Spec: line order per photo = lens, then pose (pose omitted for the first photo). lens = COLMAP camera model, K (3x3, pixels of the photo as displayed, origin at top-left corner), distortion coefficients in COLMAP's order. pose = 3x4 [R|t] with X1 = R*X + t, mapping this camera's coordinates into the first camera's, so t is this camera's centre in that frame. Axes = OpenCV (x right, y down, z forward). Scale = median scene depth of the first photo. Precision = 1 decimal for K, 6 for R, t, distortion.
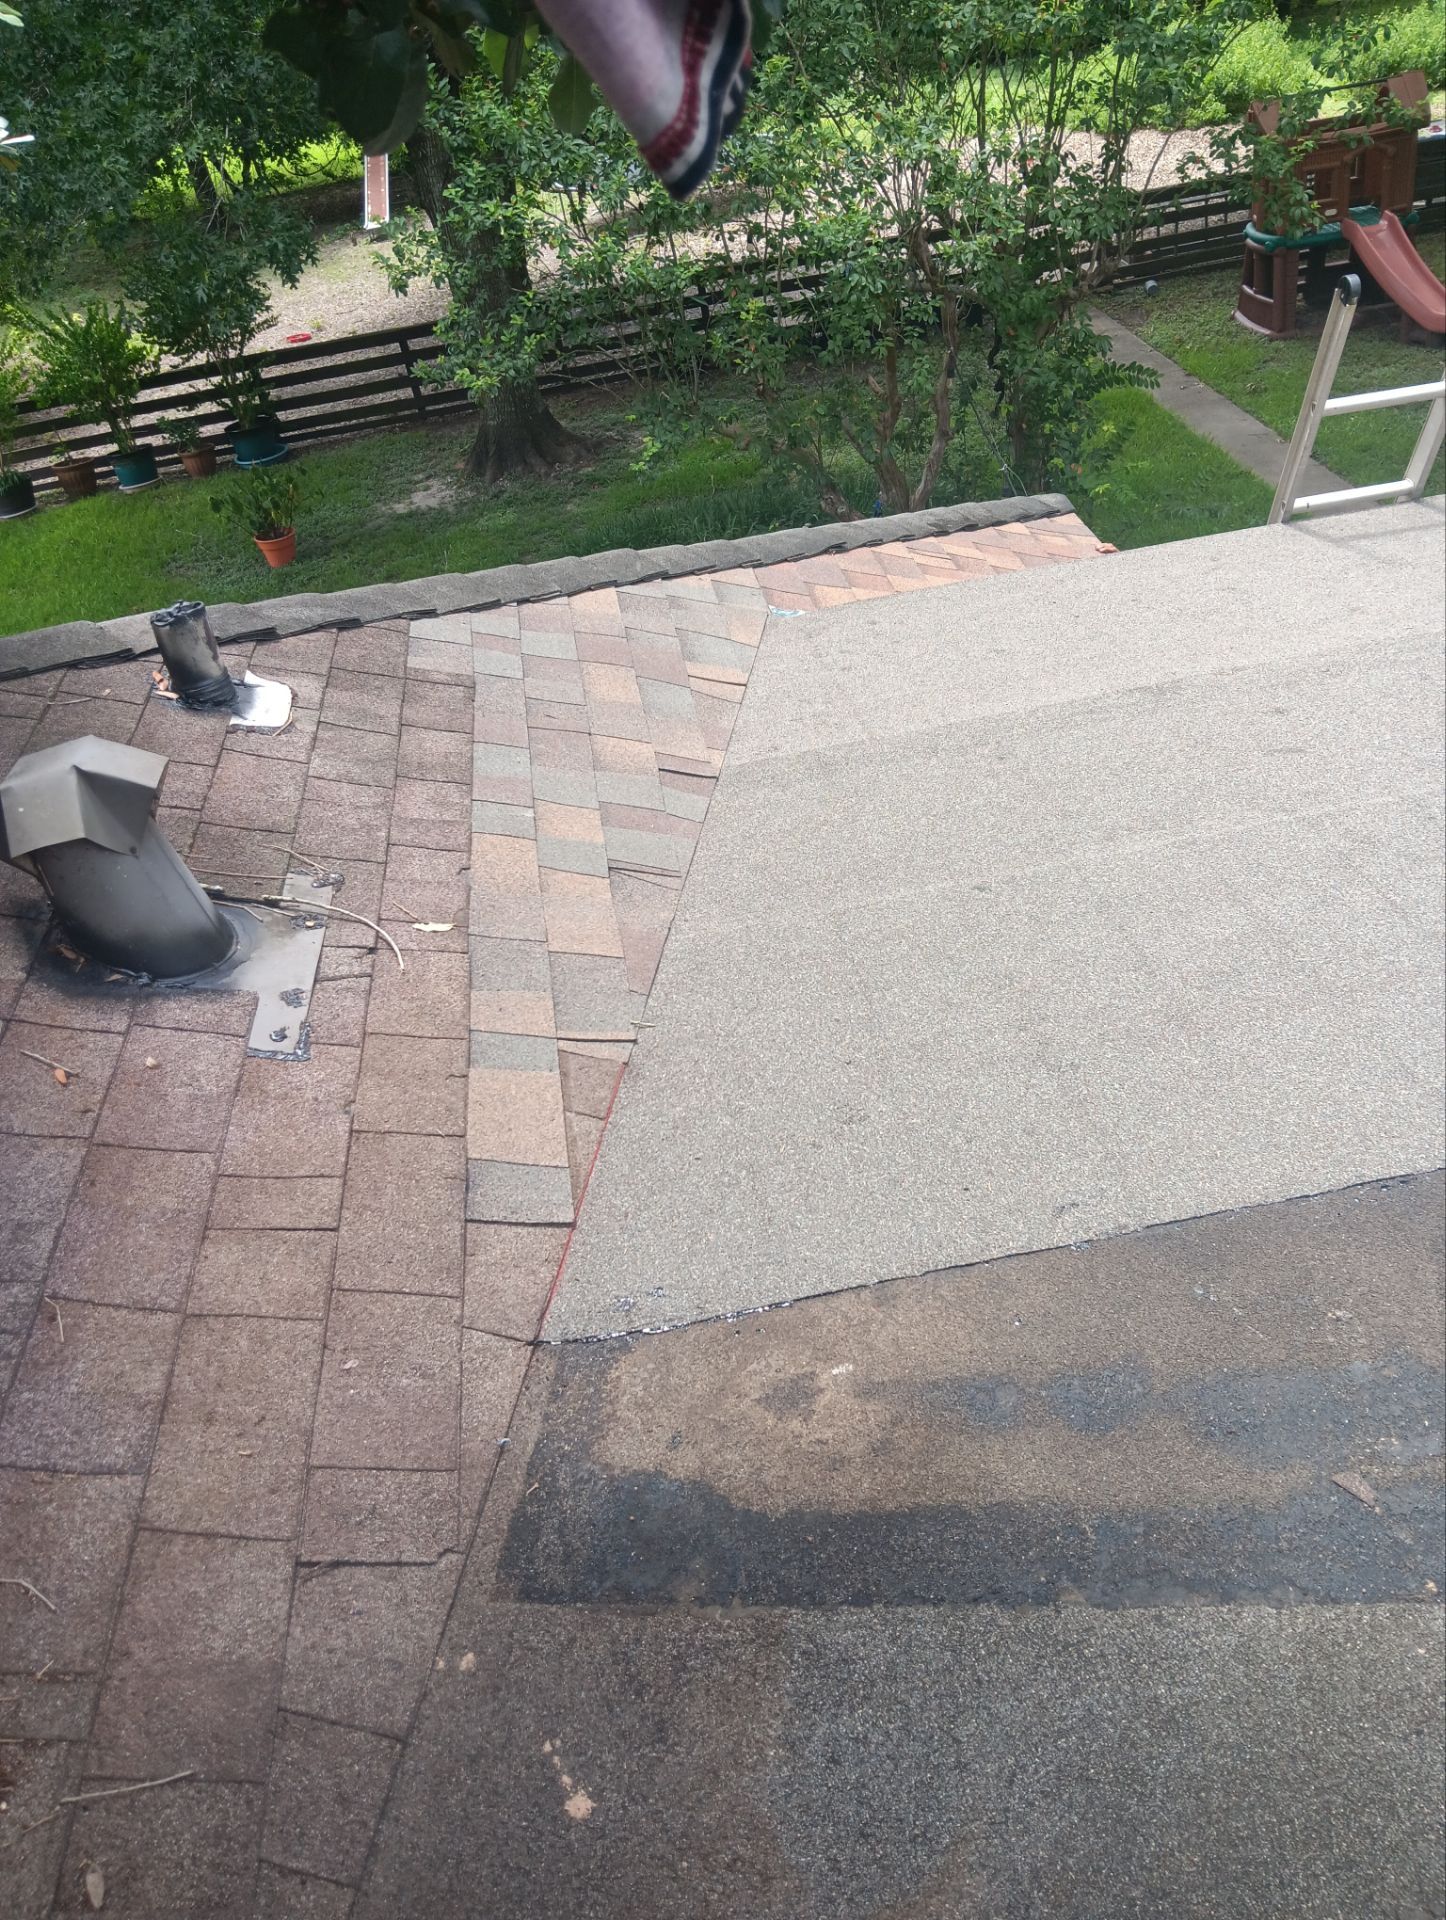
lens RADIAL K [[1523.2, 0, 723.0], [0, 1523.2, 960.0], [0, 0, 1]] dist [0.066130, -0.128447]
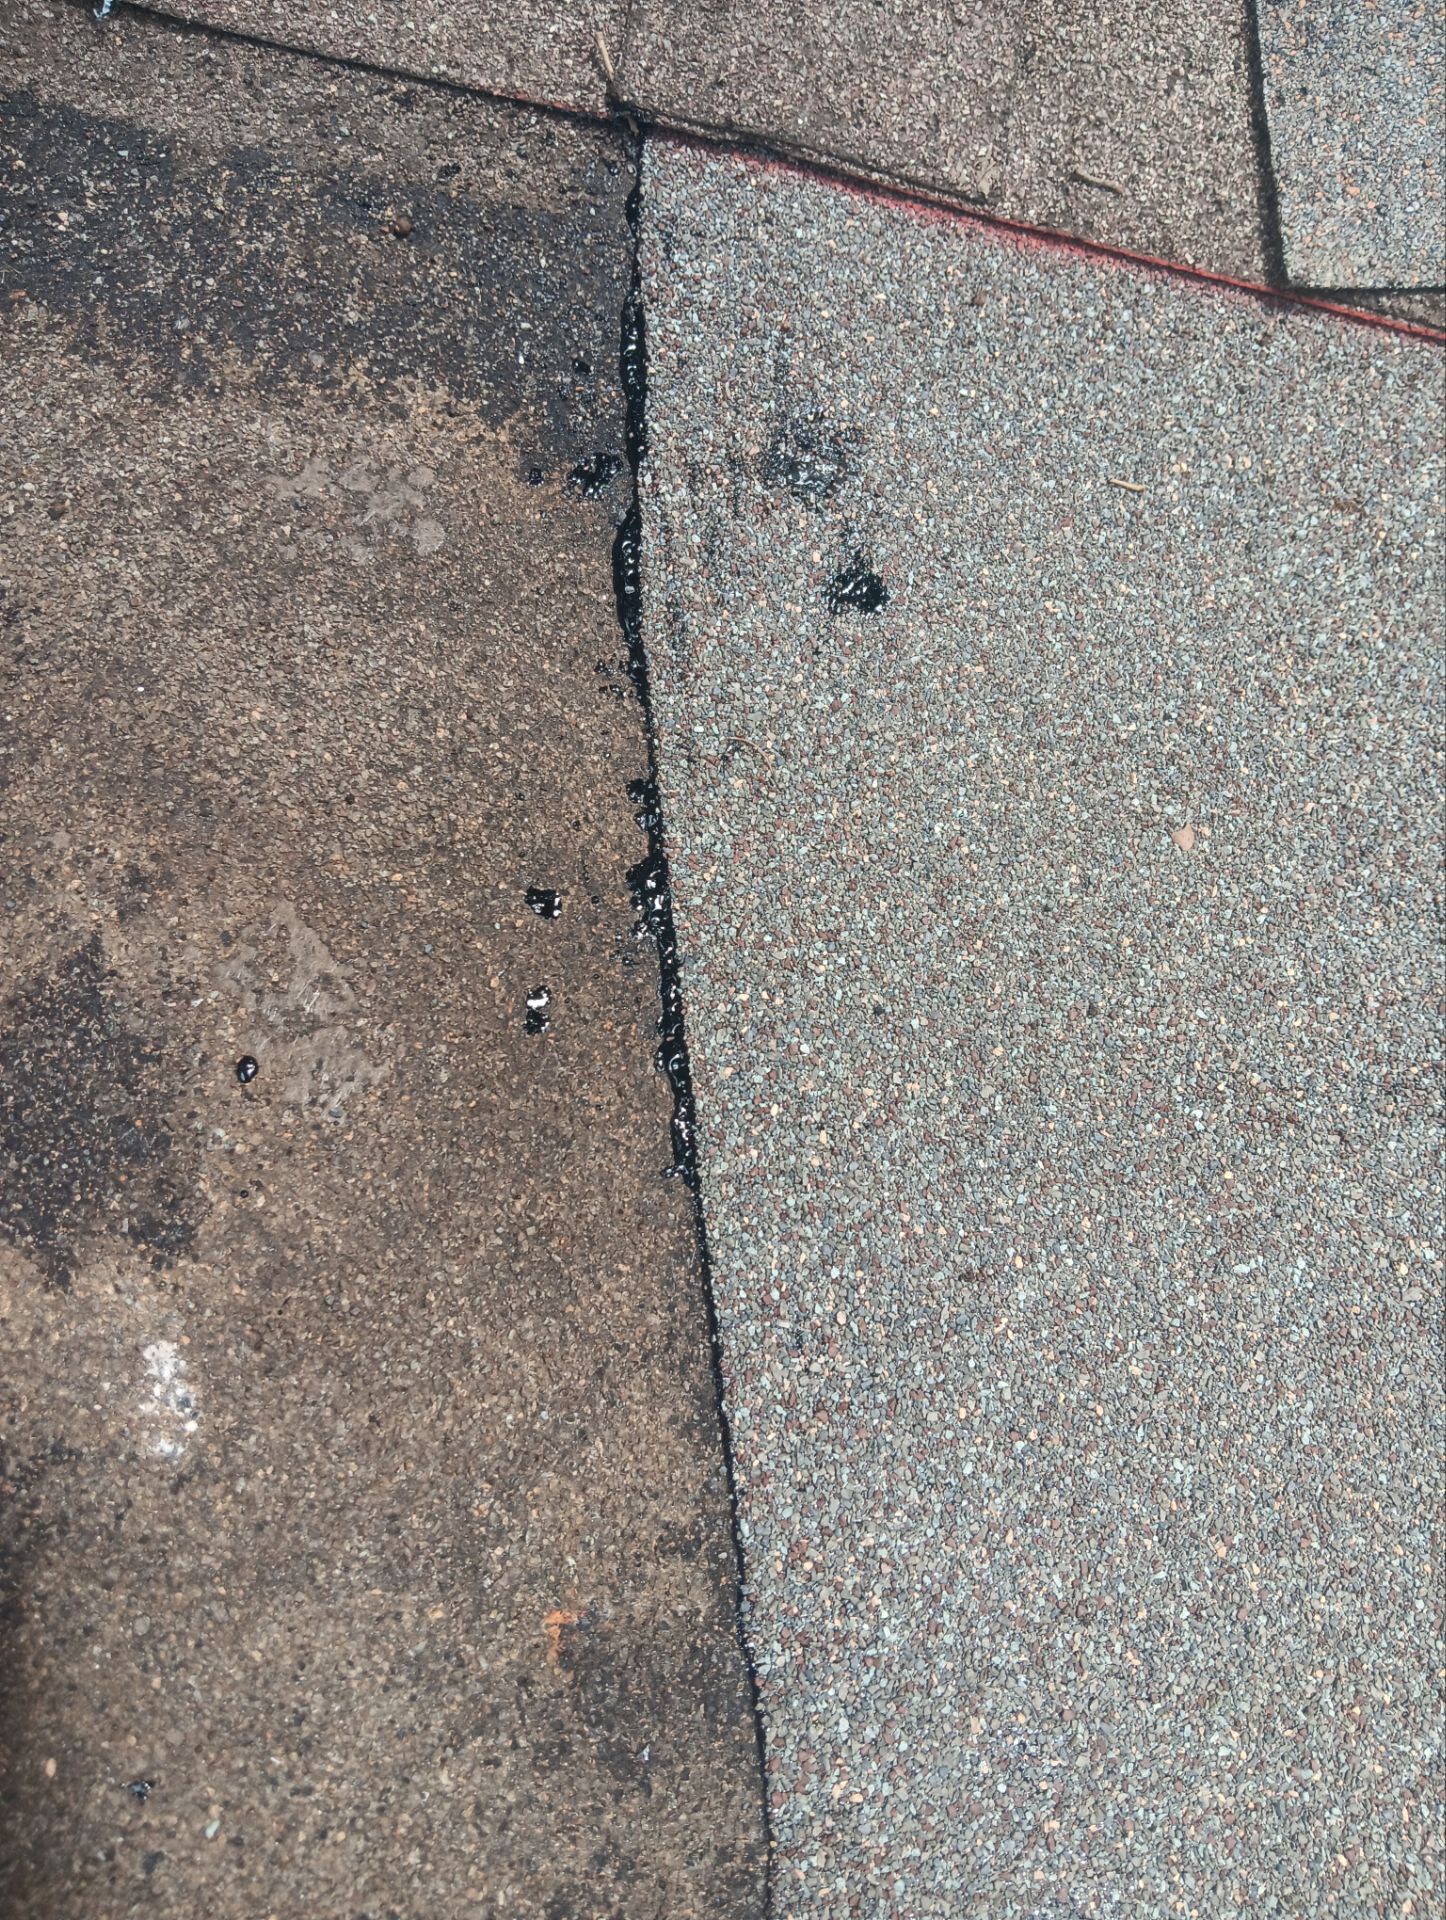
lens RADIAL K [[1523.2, 0, 723.0], [0, 1523.2, 960.0], [0, 0, 1]] dist [0.066130, -0.128447]
pose [[-0.046597, 0.979926, -0.193840, 0.033719], [-0.647153, 0.118207, 0.753140, 0.042516], [0.760935, 0.160538, 0.628654, 0.532161]]
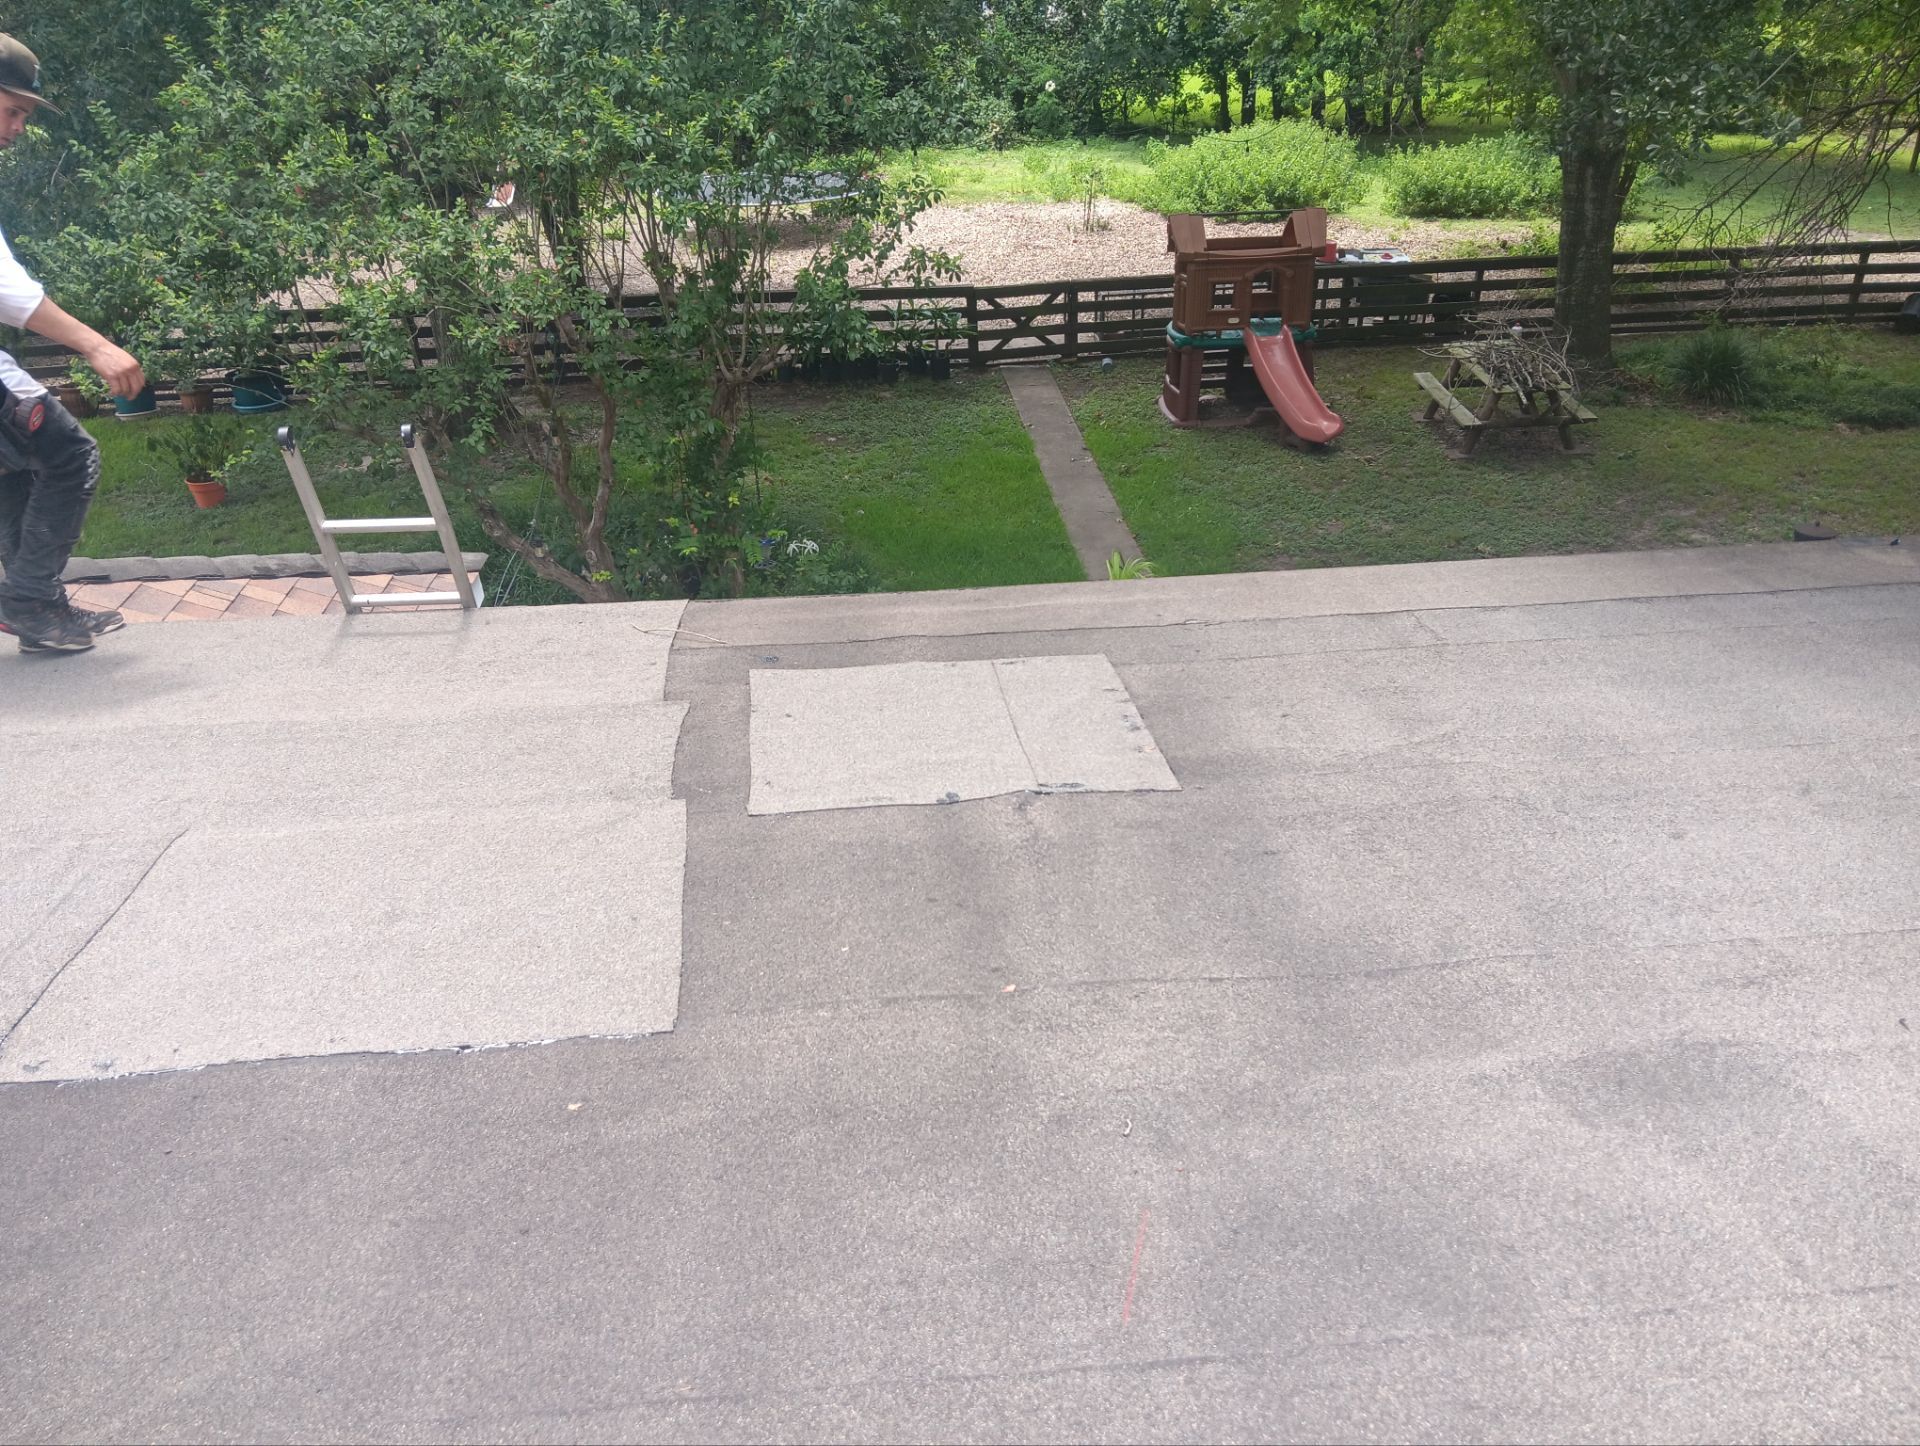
lens RADIAL K [[1549.4, 0, 960.0], [0, 1549.4, 723.0], [0, 0, 1]] dist [0.066517, -0.146574]
pose [[0.991644, 0.127819, 0.017435, 1.089869], [-0.124044, 0.981891, -0.143190, -0.118155], [-0.035422, 0.139831, 0.989542, -0.251053]]
